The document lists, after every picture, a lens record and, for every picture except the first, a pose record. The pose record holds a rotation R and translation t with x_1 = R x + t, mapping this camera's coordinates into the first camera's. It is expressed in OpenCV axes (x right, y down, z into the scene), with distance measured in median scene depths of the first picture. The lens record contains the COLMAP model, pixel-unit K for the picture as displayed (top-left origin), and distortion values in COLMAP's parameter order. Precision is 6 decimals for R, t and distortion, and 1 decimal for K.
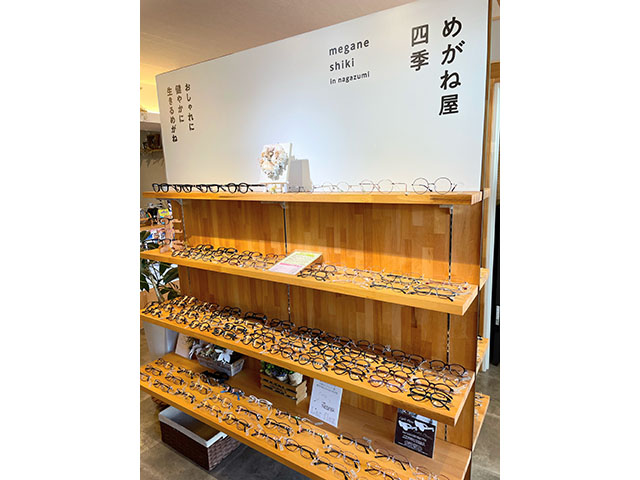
lens RADIAL K [[366.5, 0, 319.8], [0, 366.5, 238.4], [0, 0, 1]] dist [-0.002093, -0.000839]
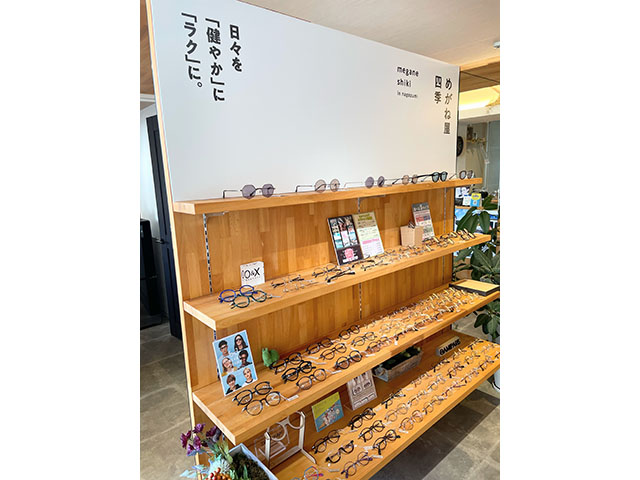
lens RADIAL K [[366.5, 0, 320.2], [0, 366.5, 239.6], [0, 0, 1]] dist [-0.002093, -0.000839]
pose [[0.263693, -0.152337, 0.952502, -1.357878], [0.206385, 0.973495, 0.098558, -0.136330], [-0.942269, 0.170593, 0.288144, 1.043243]]
